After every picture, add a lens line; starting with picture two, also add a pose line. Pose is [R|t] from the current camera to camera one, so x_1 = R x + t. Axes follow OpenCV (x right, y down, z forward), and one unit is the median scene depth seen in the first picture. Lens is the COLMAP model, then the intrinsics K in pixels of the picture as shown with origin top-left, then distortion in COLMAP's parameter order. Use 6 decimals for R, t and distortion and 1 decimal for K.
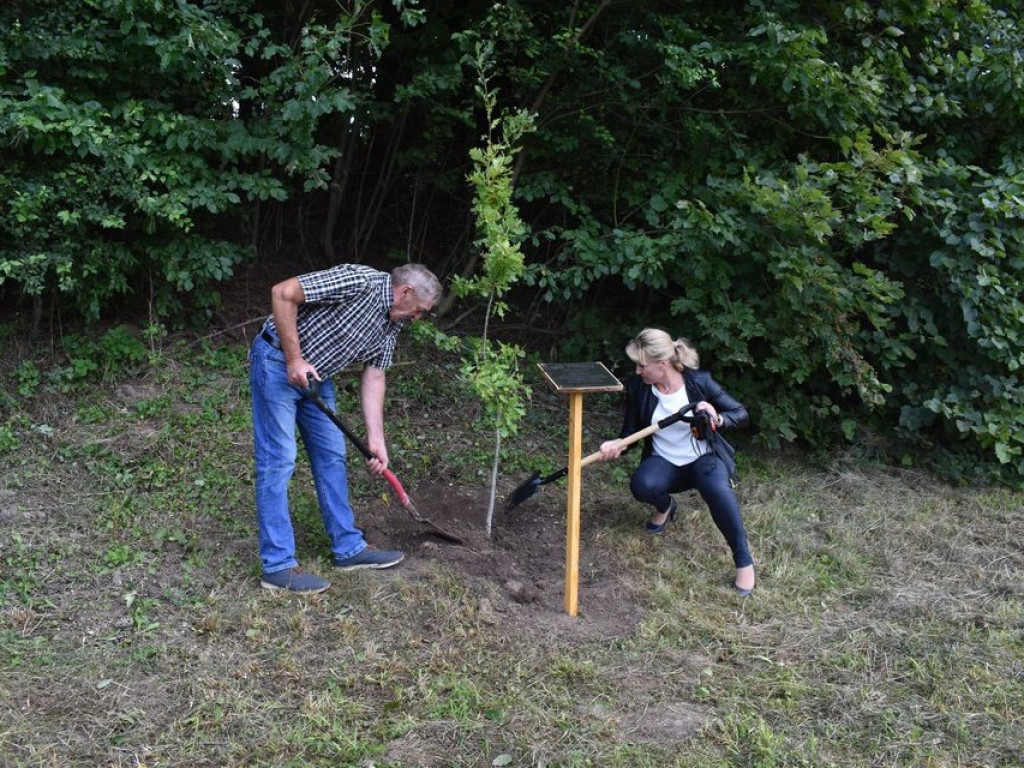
lens RADIAL K [[893.8, 0, 511.7], [0, 893.8, 382.4], [0, 0, 1]] dist [-0.101138, 0.020704]
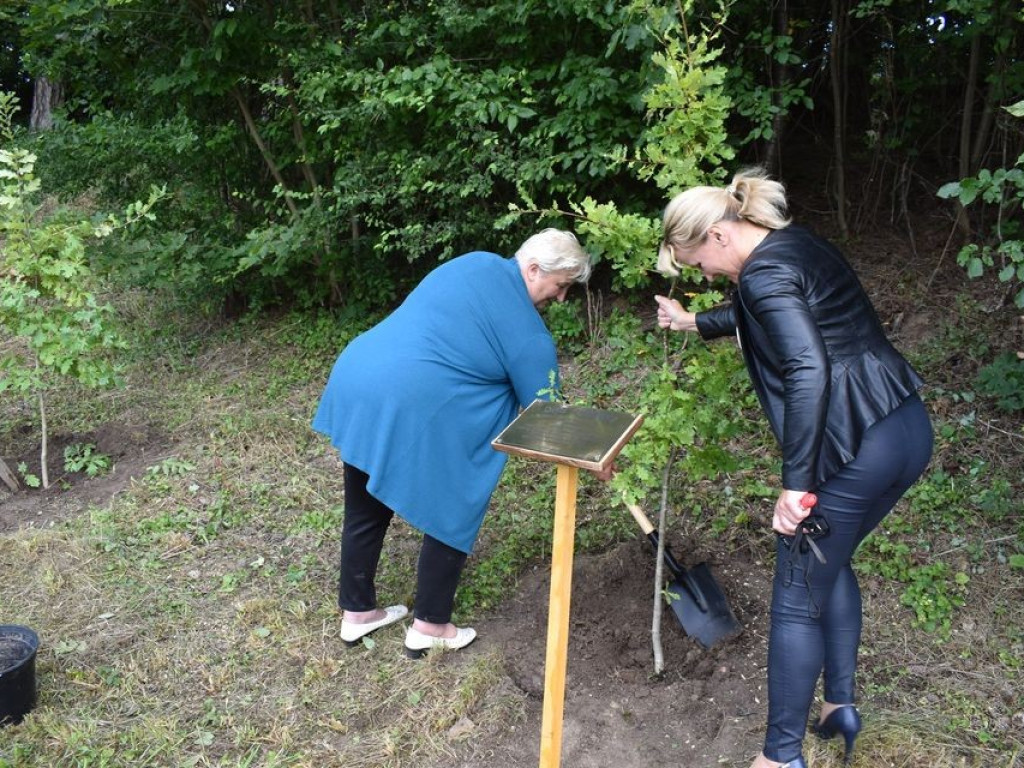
lens RADIAL K [[893.8, 0, 520.8], [0, 893.8, 378.1], [0, 0, 1]] dist [-0.101138, 0.020704]
pose [[0.505114, 0.135000, -0.852429, 0.437721], [-0.116496, 0.989316, 0.087648, -0.069803], [0.855154, 0.055032, 0.515444, 0.543061]]
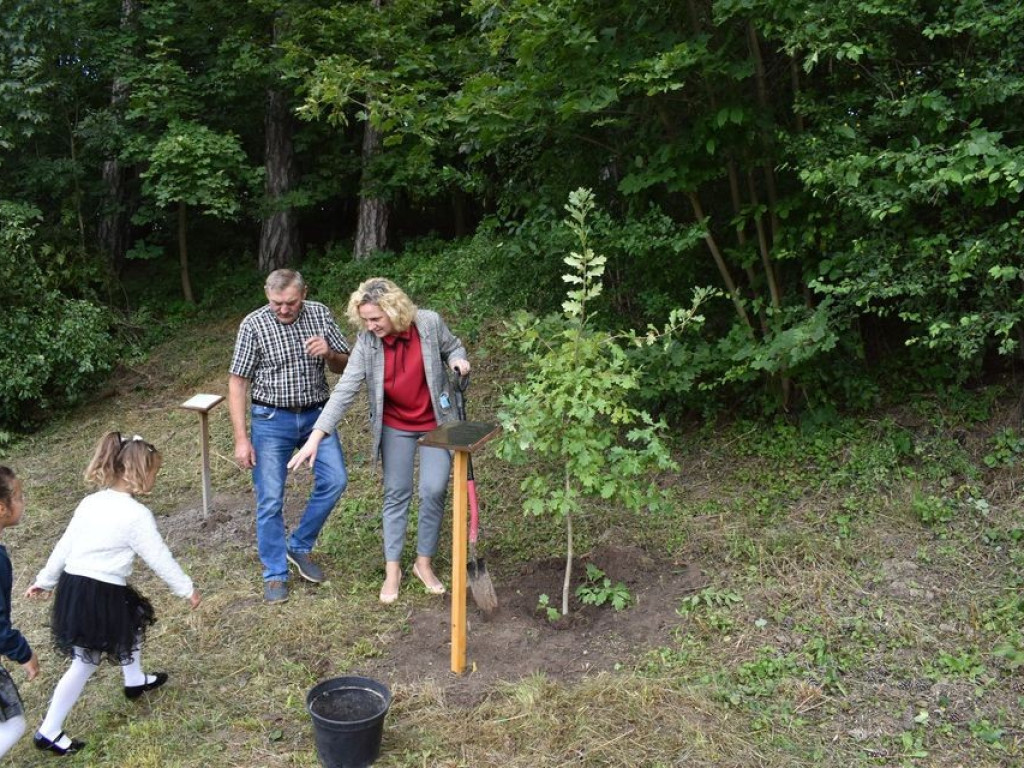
lens RADIAL K [[893.8, 0, 511.9], [0, 893.8, 385.4], [0, 0, 1]] dist [-0.101138, 0.020704]
pose [[0.293336, 0.024454, -0.955697, 0.191449], [-0.074729, 0.997201, 0.002579, -0.037199], [0.953084, 0.070662, 0.294342, 0.252687]]
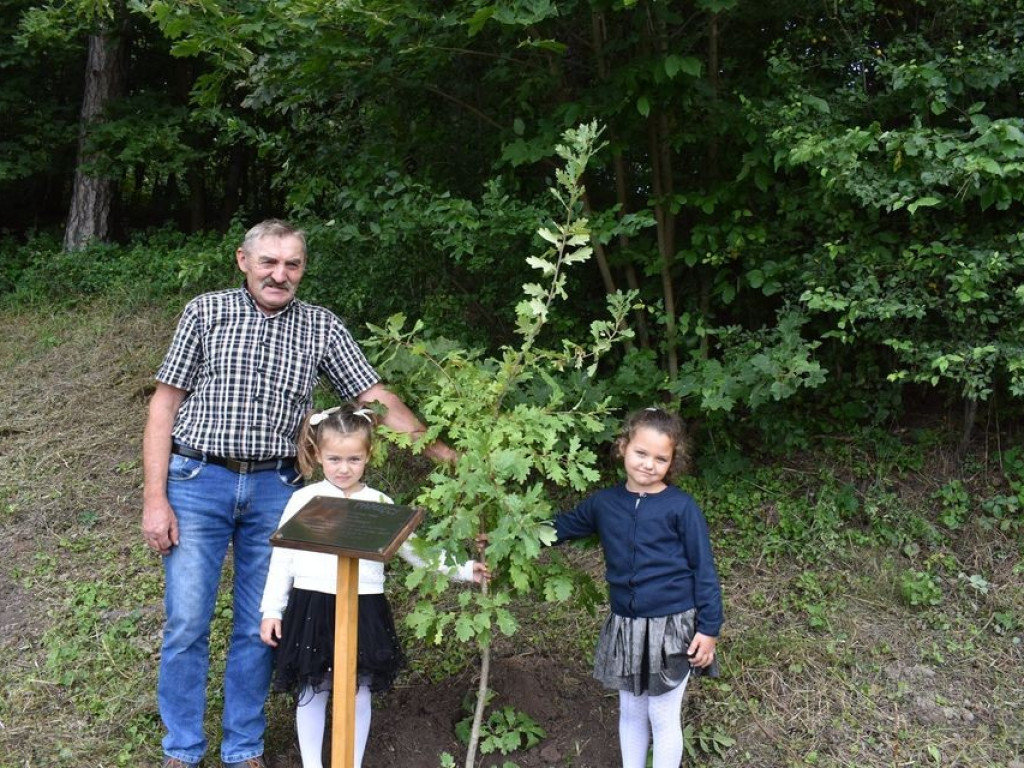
lens RADIAL K [[893.8, 0, 513.5], [0, 893.8, 384.1], [0, 0, 1]] dist [-0.101138, 0.020704]
pose [[0.584145, 0.011192, -0.811572, -0.175870], [-0.084447, 0.995316, -0.047057, -0.045364], [0.807244, 0.096023, 0.582354, 0.244109]]
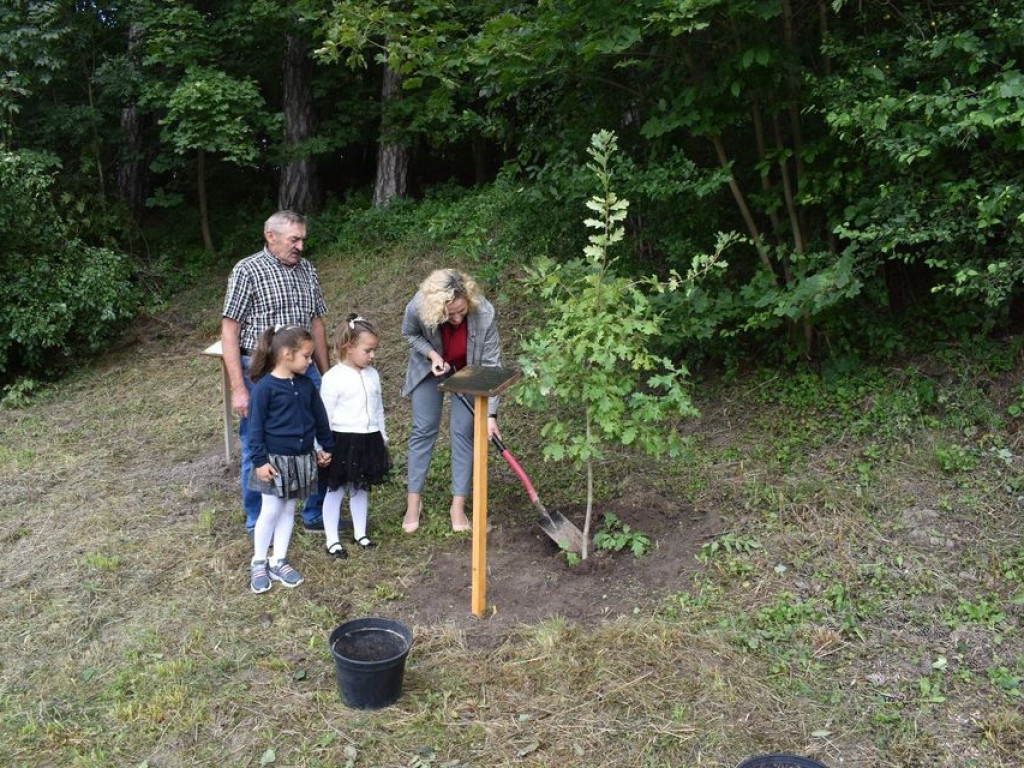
lens RADIAL K [[893.8, 0, 512.3], [0, 893.8, 385.1], [0, 0, 1]] dist [-0.101138, 0.020704]
pose [[0.272227, 0.079001, -0.958984, 0.189264], [-0.076583, 0.995241, 0.060248, -0.033342], [0.959181, 0.057040, 0.276982, 0.252858]]
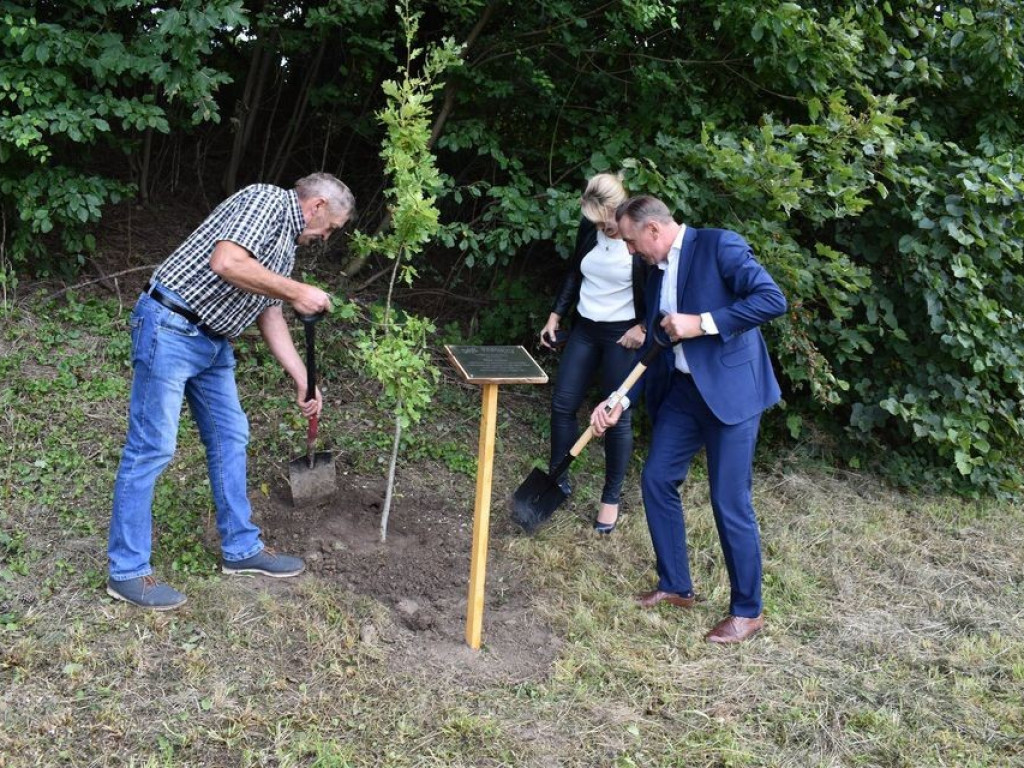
lens RADIAL K [[893.8, 0, 511.7], [0, 893.8, 381.3], [0, 0, 1]] dist [-0.101138, 0.020704]
pose [[0.995559, 0.045391, 0.082473, 0.018851], [-0.048826, 0.998001, 0.040121, -0.018924], [-0.080488, -0.043969, 0.995785, 0.146203]]
